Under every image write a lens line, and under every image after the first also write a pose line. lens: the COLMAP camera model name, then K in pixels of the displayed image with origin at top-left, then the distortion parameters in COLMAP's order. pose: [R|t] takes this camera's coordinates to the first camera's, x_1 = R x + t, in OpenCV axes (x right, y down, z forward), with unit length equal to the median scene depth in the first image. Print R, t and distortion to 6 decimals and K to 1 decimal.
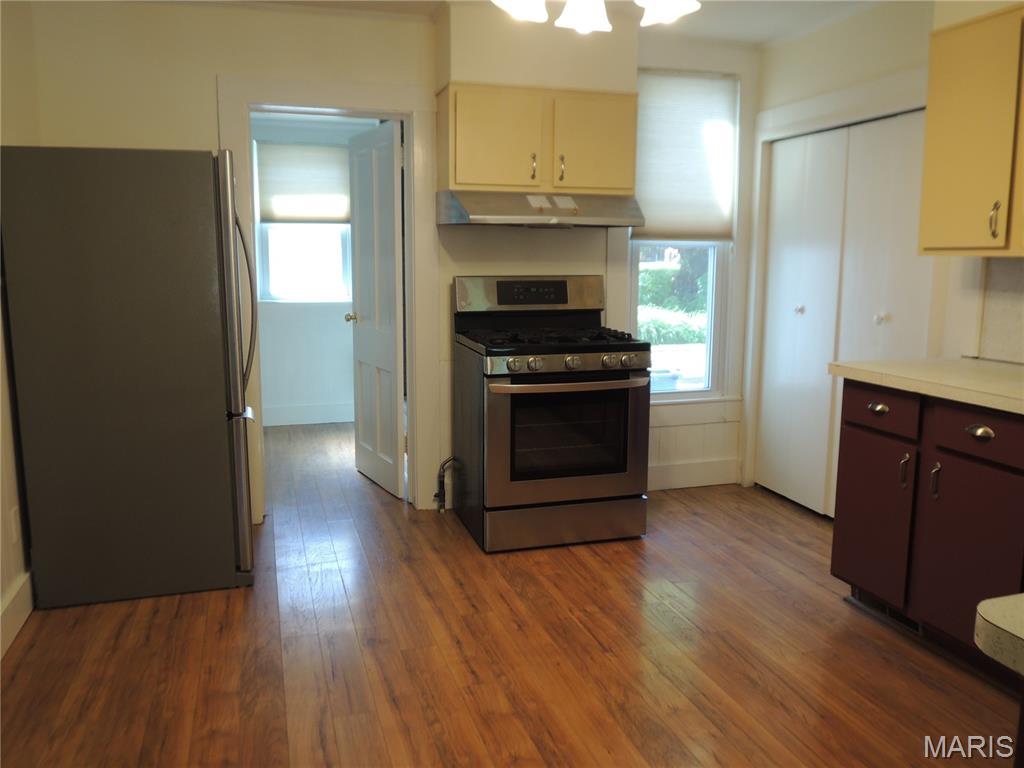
lens RADIAL K [[840.2, 0, 510.1], [0, 840.2, 381.1], [0, 0, 1]] dist [-0.011794, -0.004040]
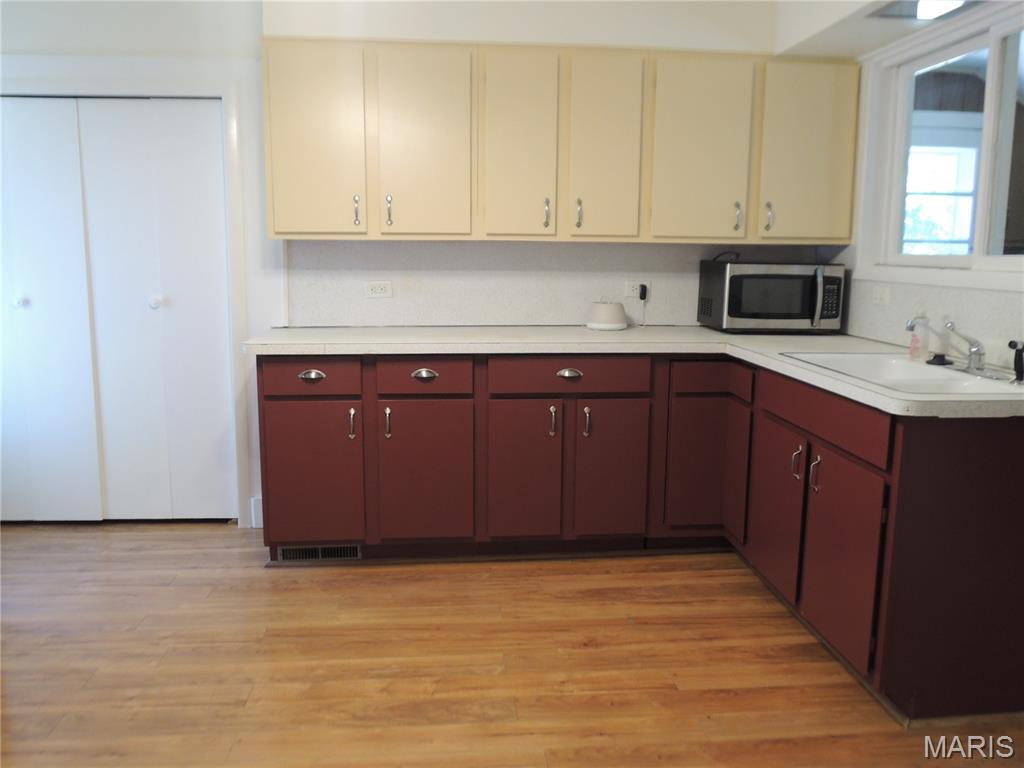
lens RADIAL K [[840.2, 0, 511.2], [0, 840.2, 386.6], [0, 0, 1]] dist [-0.011794, -0.004040]
pose [[0.186773, -0.154054, 0.970249, -0.541857], [0.132512, 0.982553, 0.130499, -0.058981], [-0.973425, 0.104196, 0.203928, 0.477390]]
